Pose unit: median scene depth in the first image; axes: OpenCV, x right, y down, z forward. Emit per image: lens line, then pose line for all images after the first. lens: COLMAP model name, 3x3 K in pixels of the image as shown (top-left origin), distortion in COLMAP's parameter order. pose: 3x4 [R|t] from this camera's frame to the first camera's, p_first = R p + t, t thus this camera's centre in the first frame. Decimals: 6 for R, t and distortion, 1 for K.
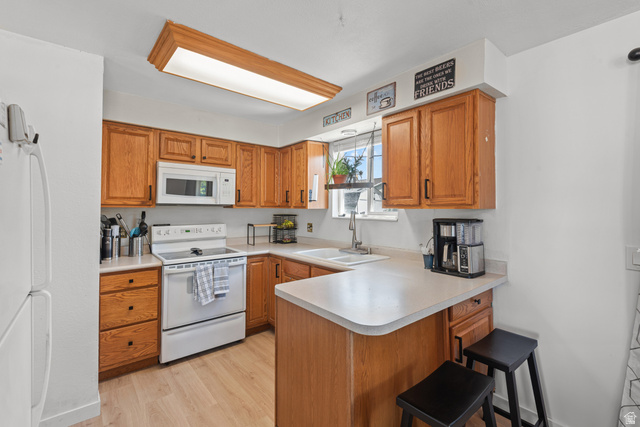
lens RADIAL K [[287.6, 0, 320.2], [0, 287.6, 203.6], [0, 0, 1]] dist [0.018568, -0.000144]
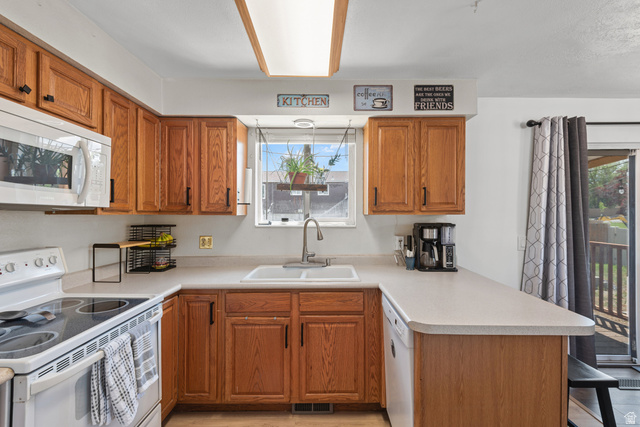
lens RADIAL K [[293.2, 0, 320.0], [0, 293.2, 213.5], [0, 0, 1]] dist [0.017099, -0.000276]
pose [[0.638567, 0.000384, 0.769566, -0.665377], [-0.011228, 0.999898, 0.008818, 0.007215], [-0.769484, -0.014272, 0.638506, 0.544959]]
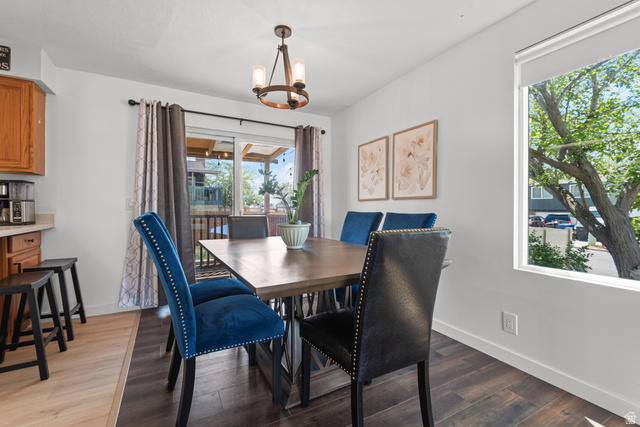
lens RADIAL K [[287.6, 0, 320.2], [0, 287.6, 203.6], [0, 0, 1]] dist [0.018568, -0.000144]
pose [[0.194916, 0.009842, 0.980771, -0.421203], [-0.016695, 0.999838, -0.006715, 0.122406], [-0.980678, -0.015065, 0.195049, -0.457708]]
